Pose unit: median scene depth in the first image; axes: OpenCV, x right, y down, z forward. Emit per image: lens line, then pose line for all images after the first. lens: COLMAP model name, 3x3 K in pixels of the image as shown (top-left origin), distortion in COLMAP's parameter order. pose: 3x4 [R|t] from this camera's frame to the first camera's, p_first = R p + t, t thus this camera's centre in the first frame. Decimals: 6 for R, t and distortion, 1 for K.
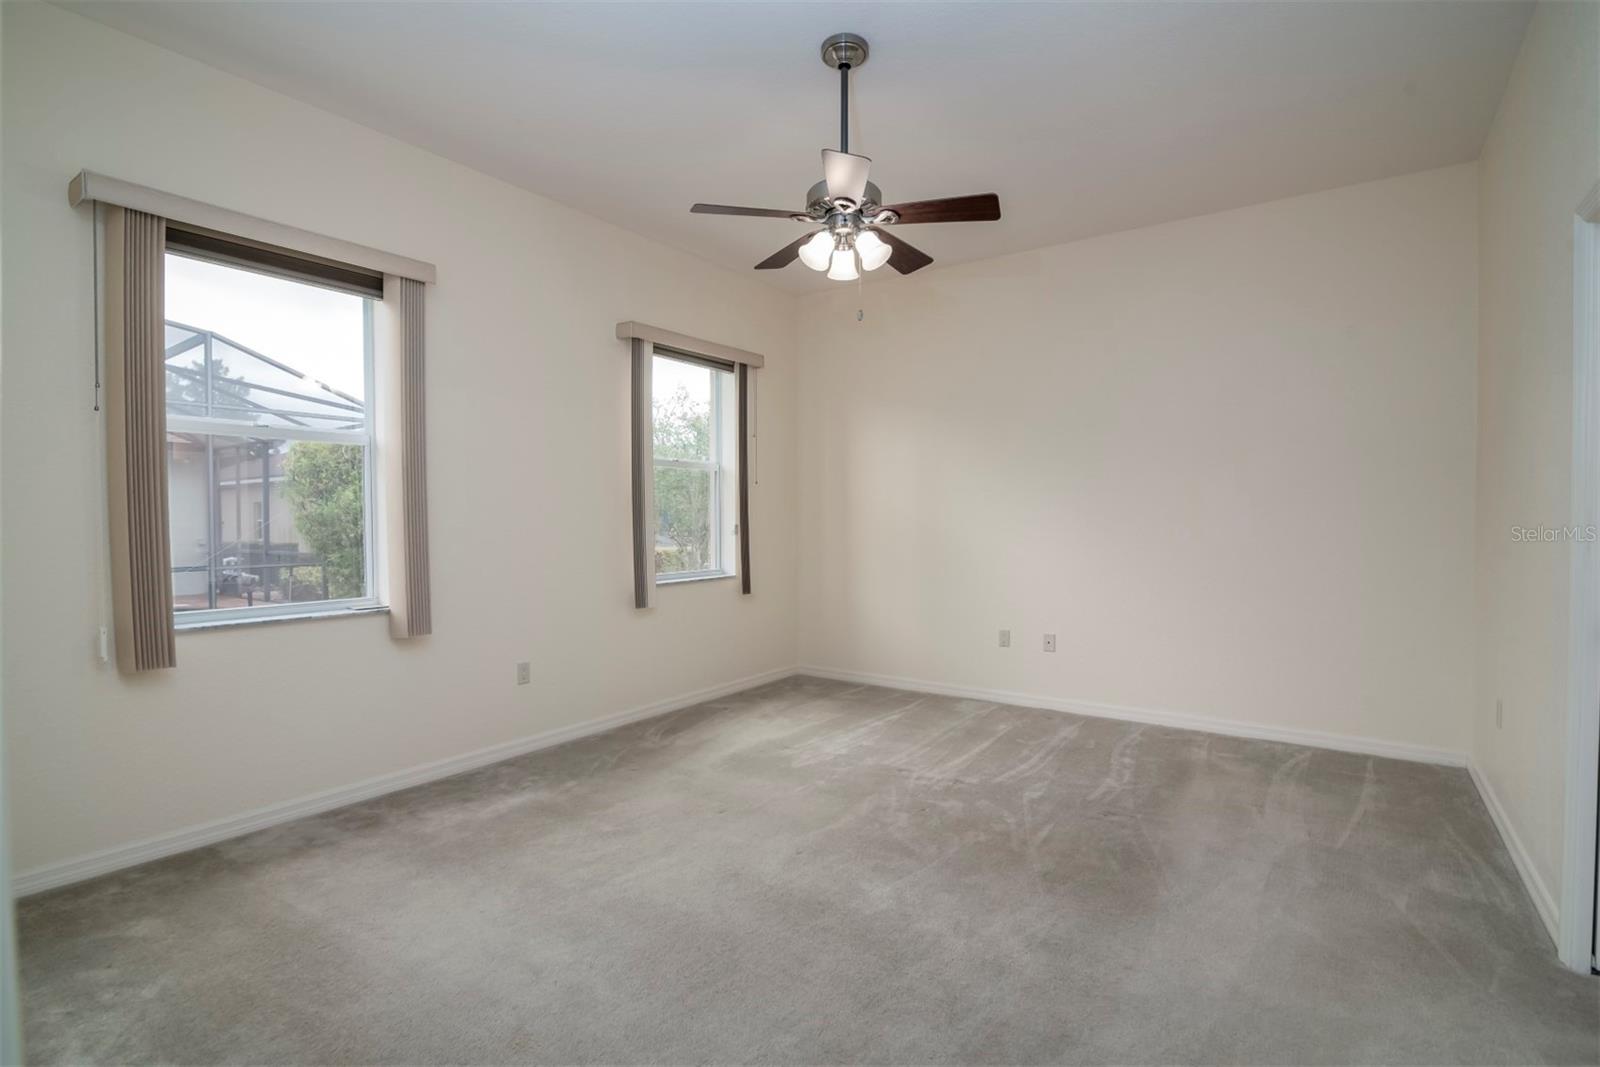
lens RADIAL K [[759.8, 0, 802.4], [0, 759.8, 535.8], [0, 0, 1]] dist [-0.023358, 0.000630]
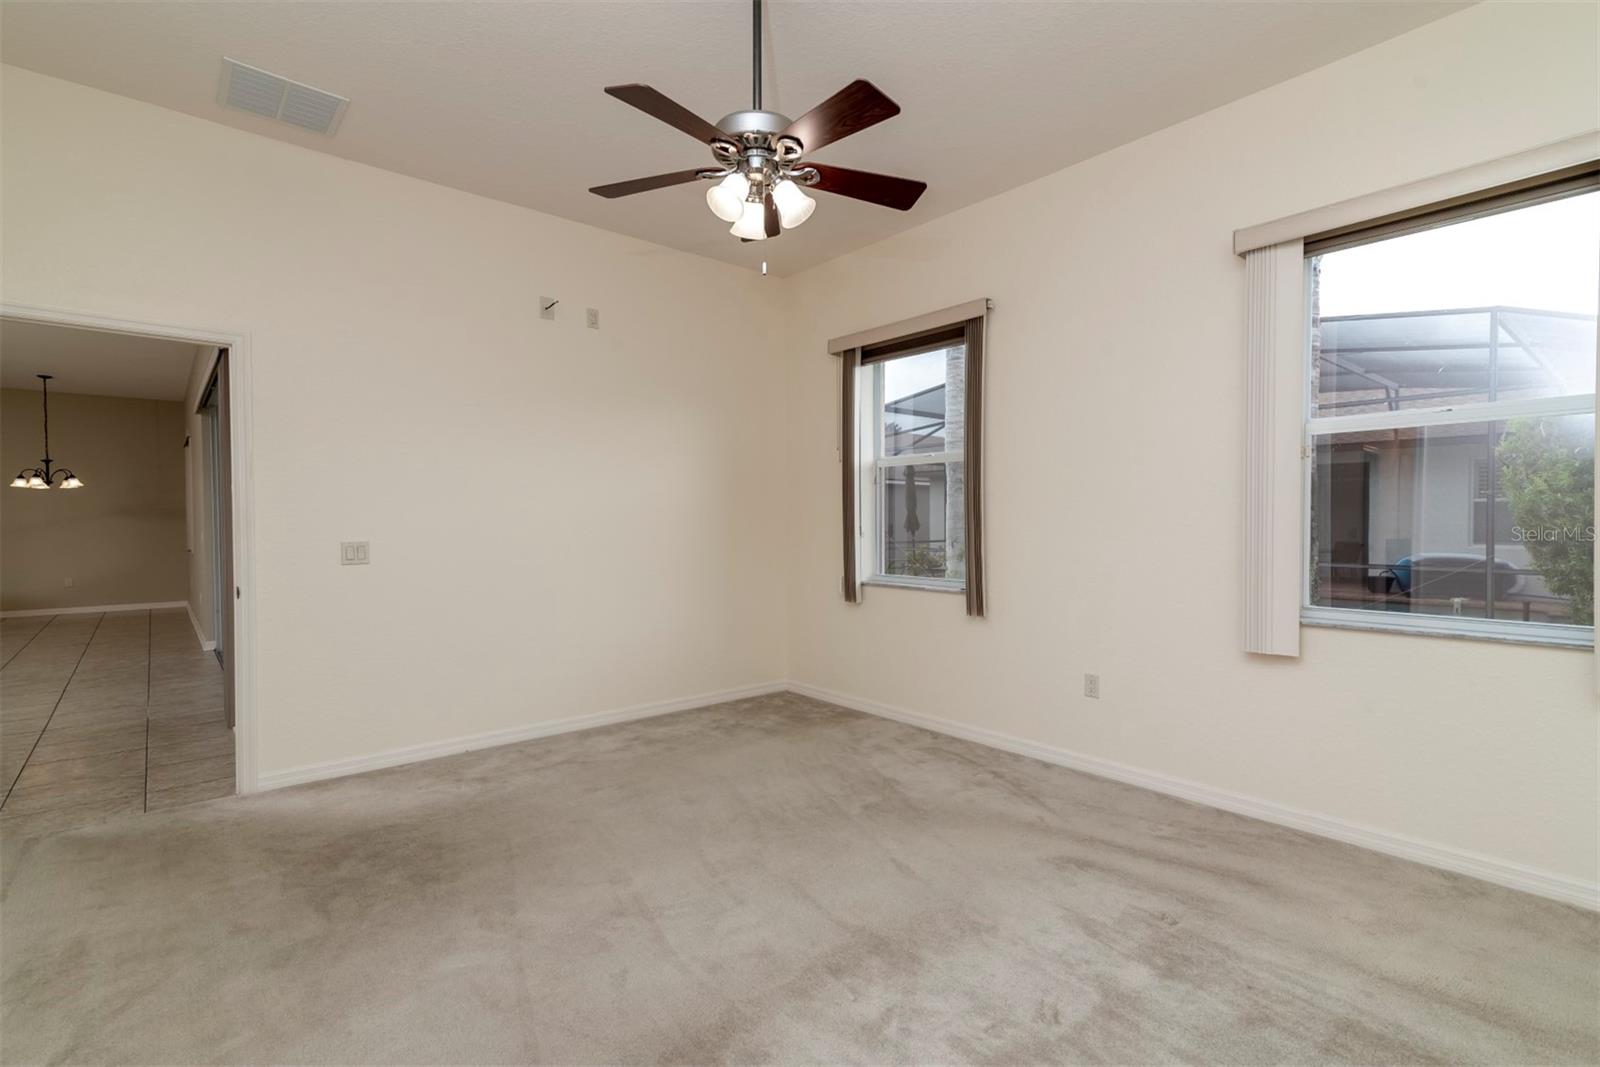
lens RADIAL K [[759.8, 0, 802.4], [0, 759.8, 535.8], [0, 0, 1]] dist [-0.023358, 0.000630]
pose [[-0.252584, 0.022740, -0.967308, 0.729107], [-0.019687, 0.999396, 0.028635, -0.024788], [0.967375, 0.026276, -0.251984, 1.062842]]
